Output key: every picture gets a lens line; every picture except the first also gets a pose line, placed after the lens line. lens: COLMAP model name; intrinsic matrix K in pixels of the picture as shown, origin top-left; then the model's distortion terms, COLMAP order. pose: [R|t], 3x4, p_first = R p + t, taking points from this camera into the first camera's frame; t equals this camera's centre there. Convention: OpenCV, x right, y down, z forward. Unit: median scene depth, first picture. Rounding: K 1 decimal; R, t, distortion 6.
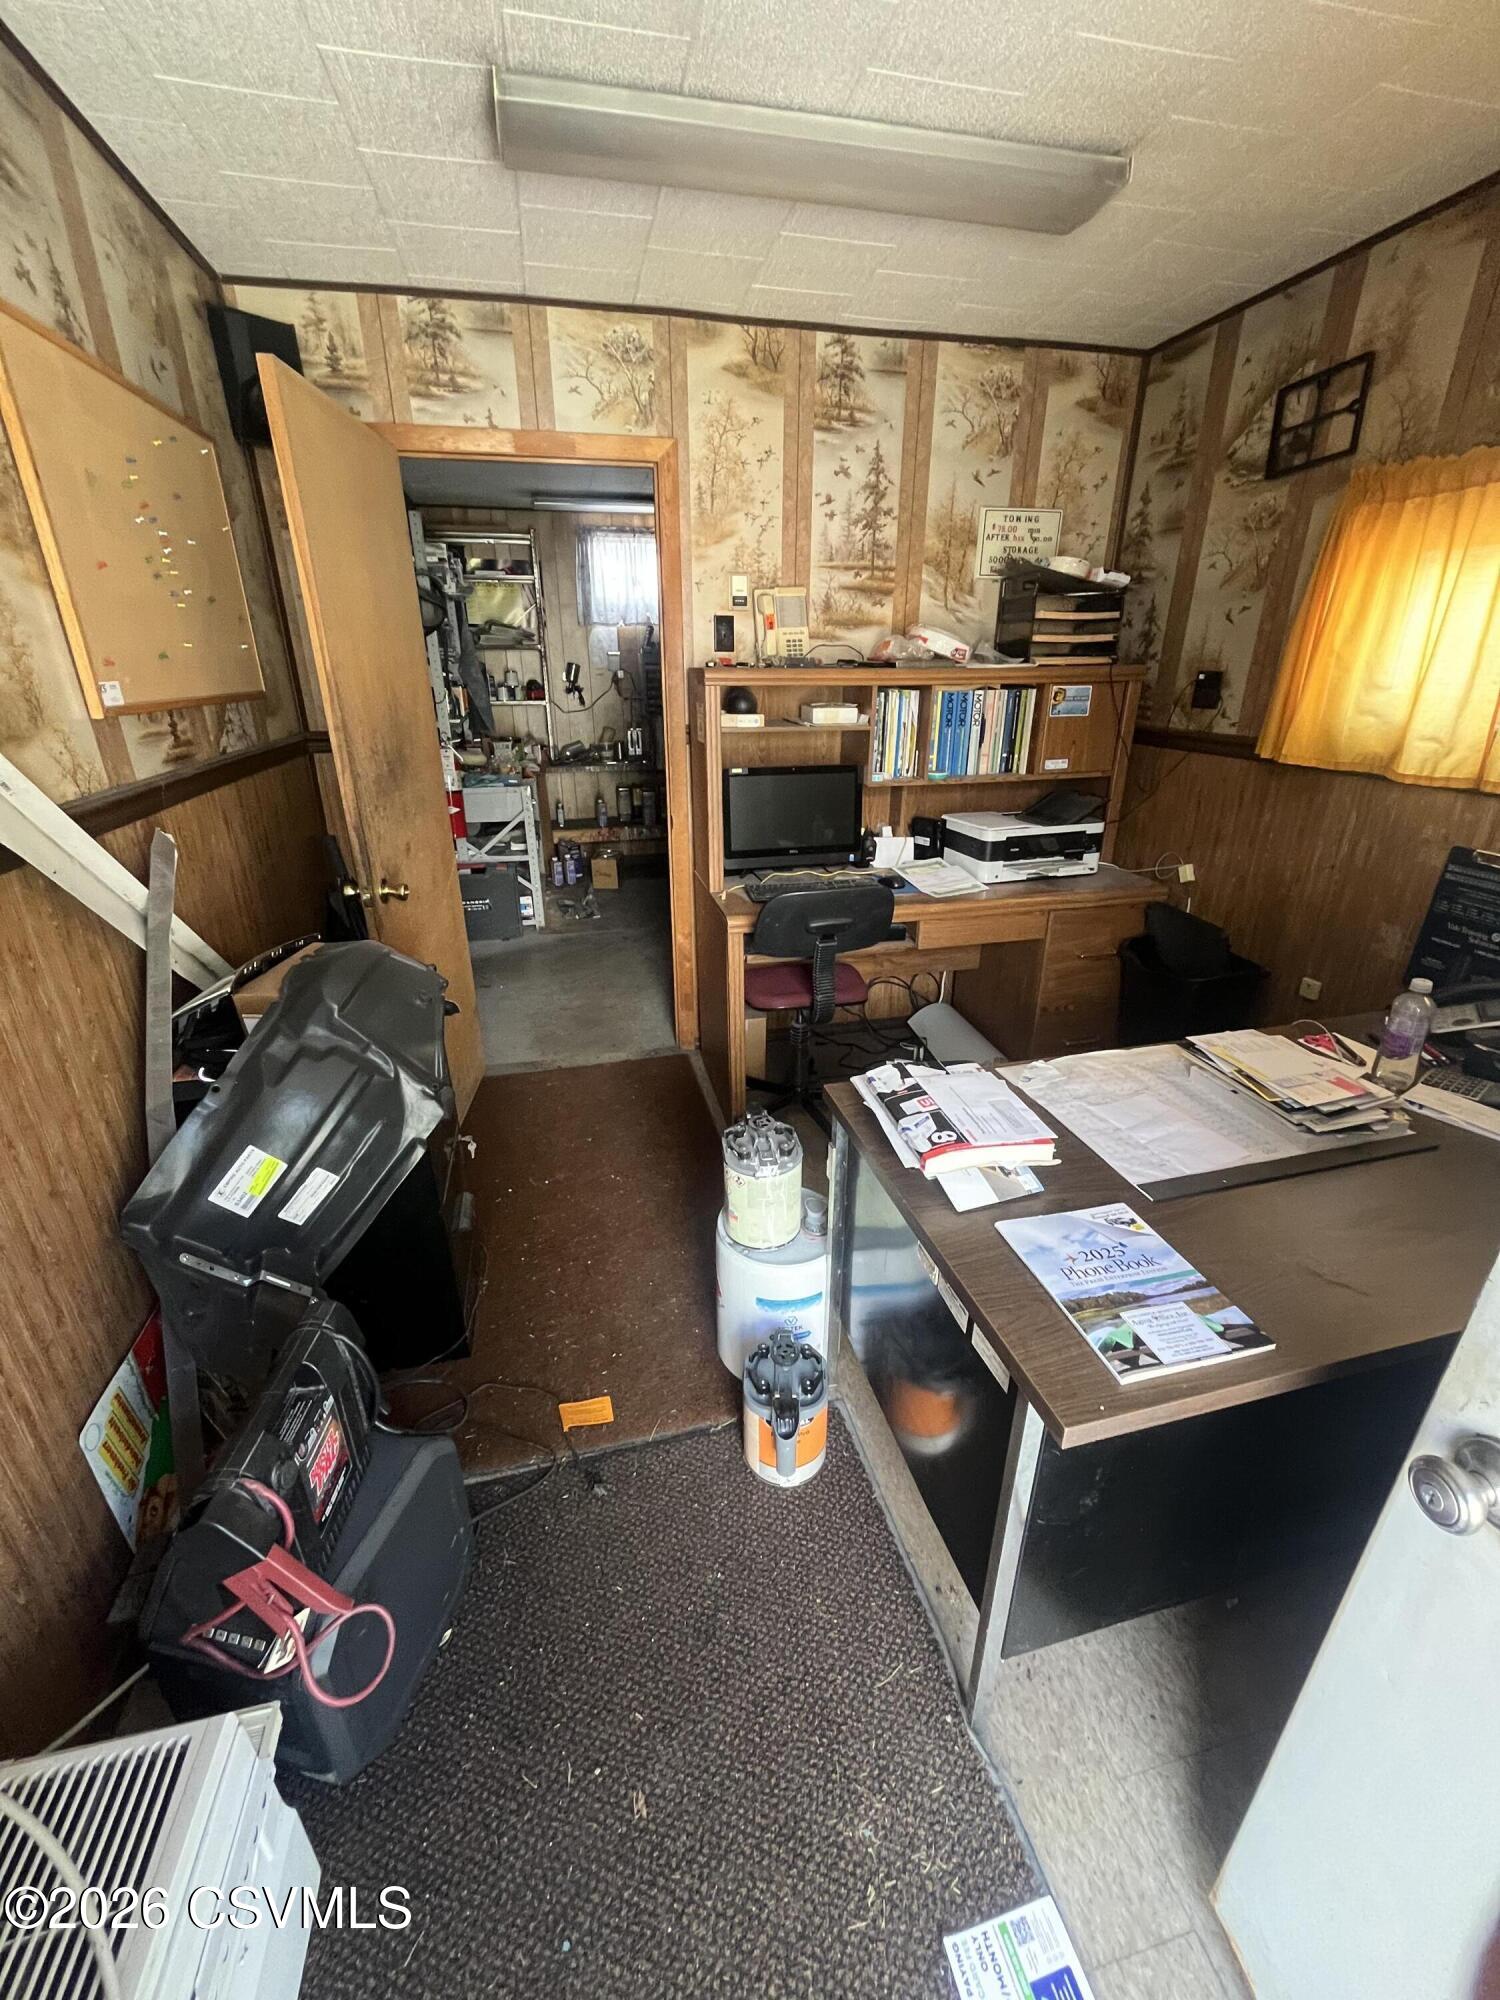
lens RADIAL K [[805.6, 0, 750.0], [0, 805.6, 1000.0], [0, 0, 1]] dist [-0.001135, 0.000025]
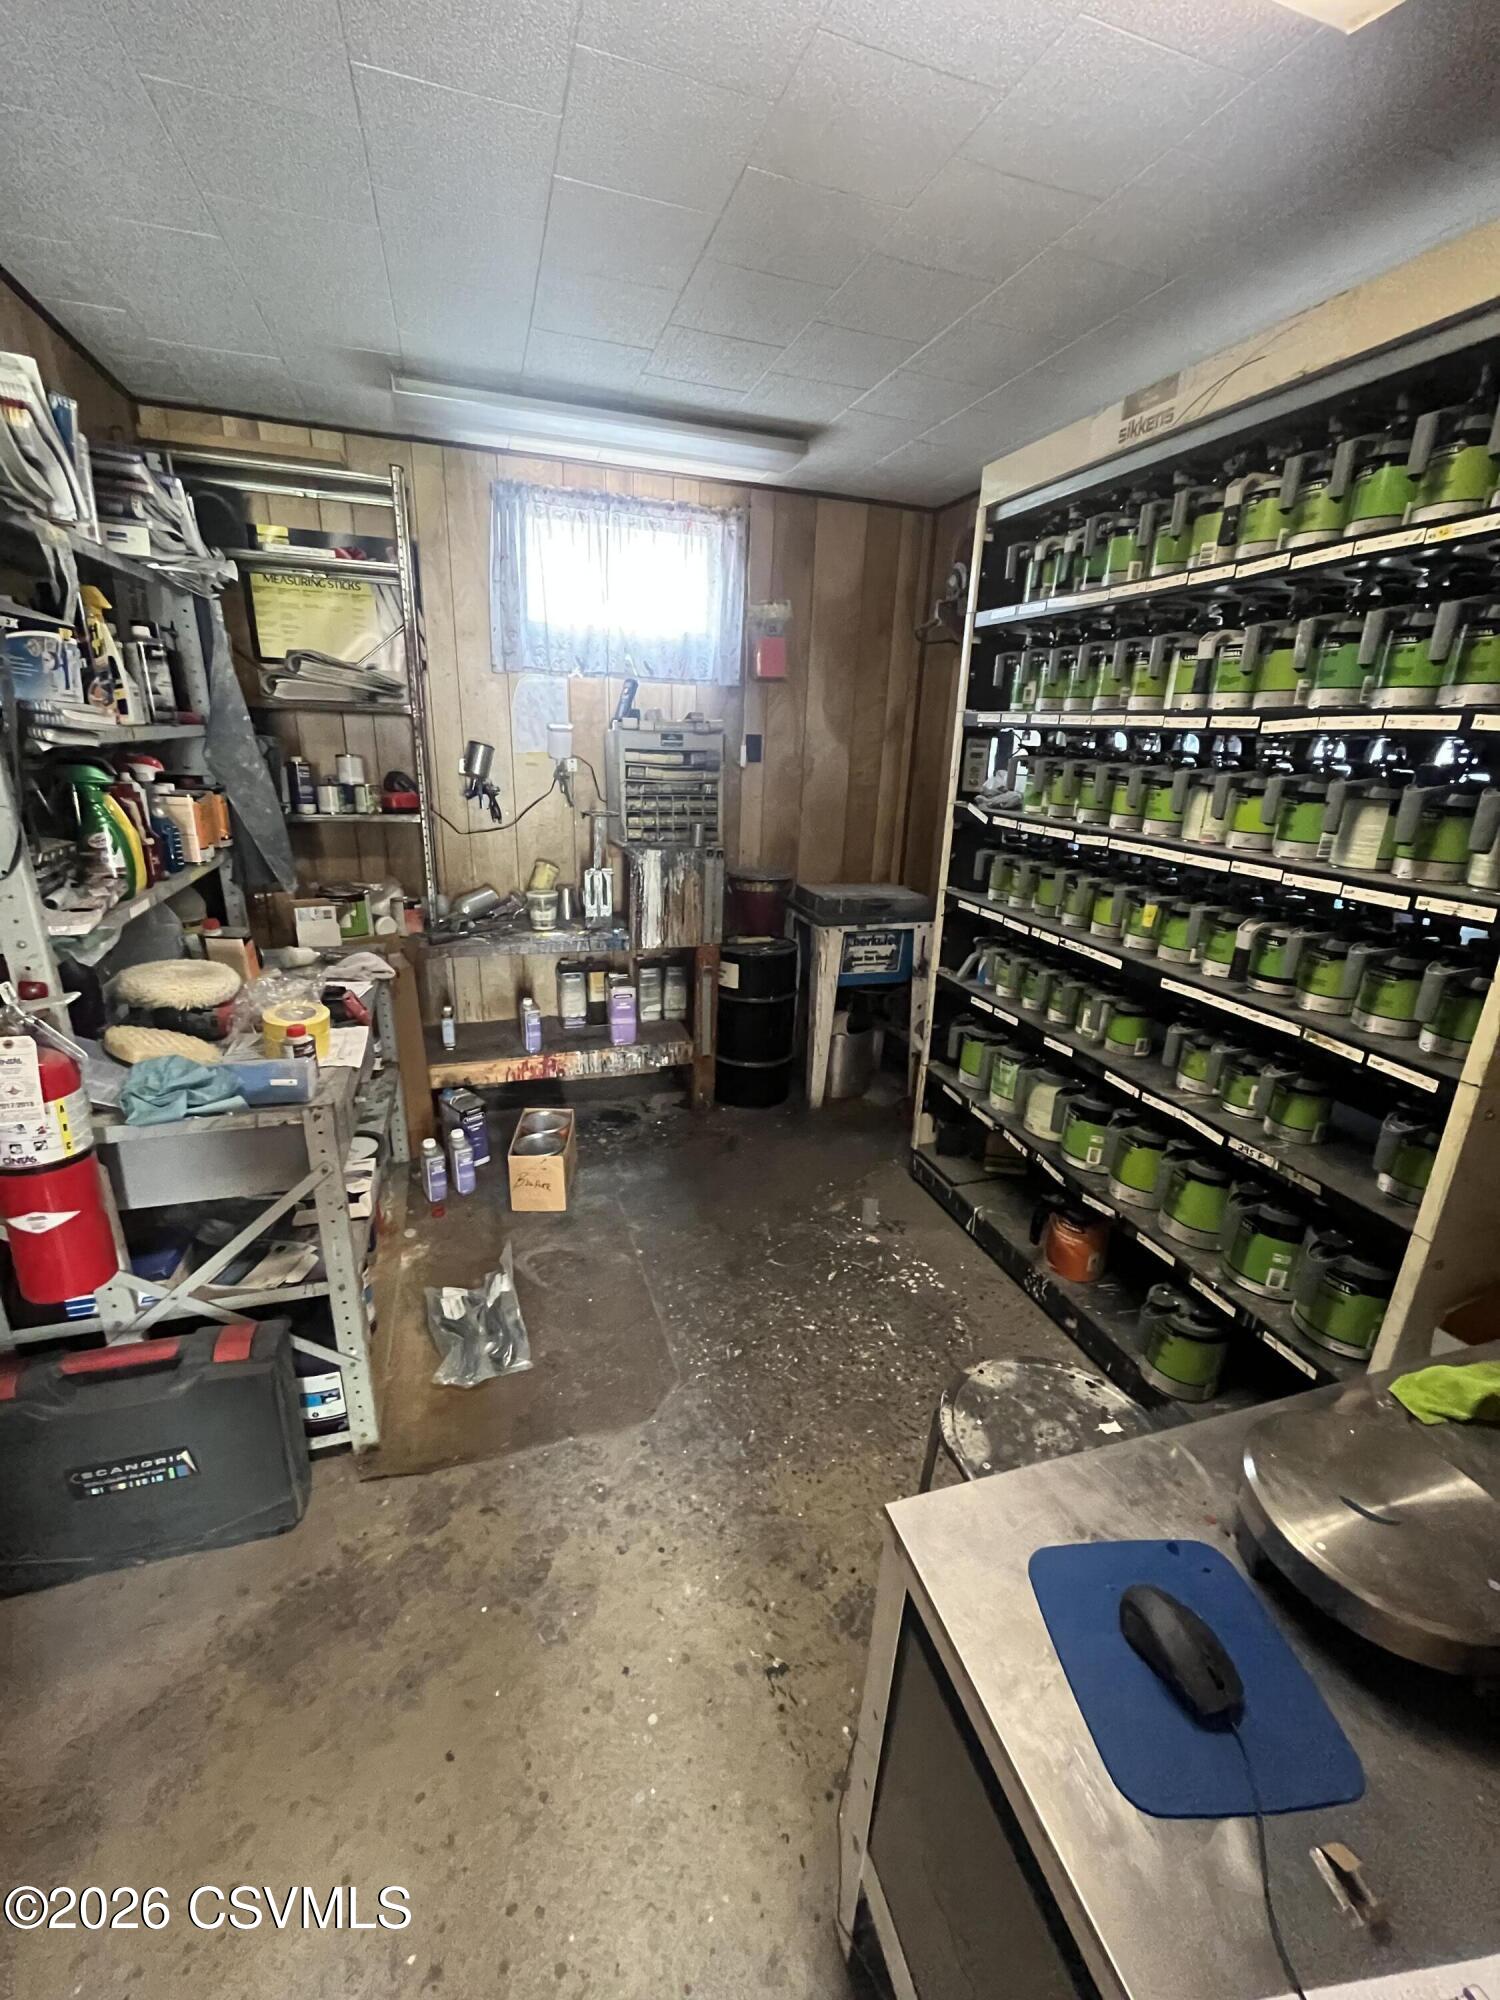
lens RADIAL K [[805.6, 0, 750.0], [0, 805.6, 1000.0], [0, 0, 1]] dist [-0.001135, 0.000025]
pose [[0.994740, 0.003935, 0.102358, -0.101715], [0.004564, 0.996566, -0.082672, -0.214461], [-0.102332, 0.082705, 0.991306, 0.493650]]
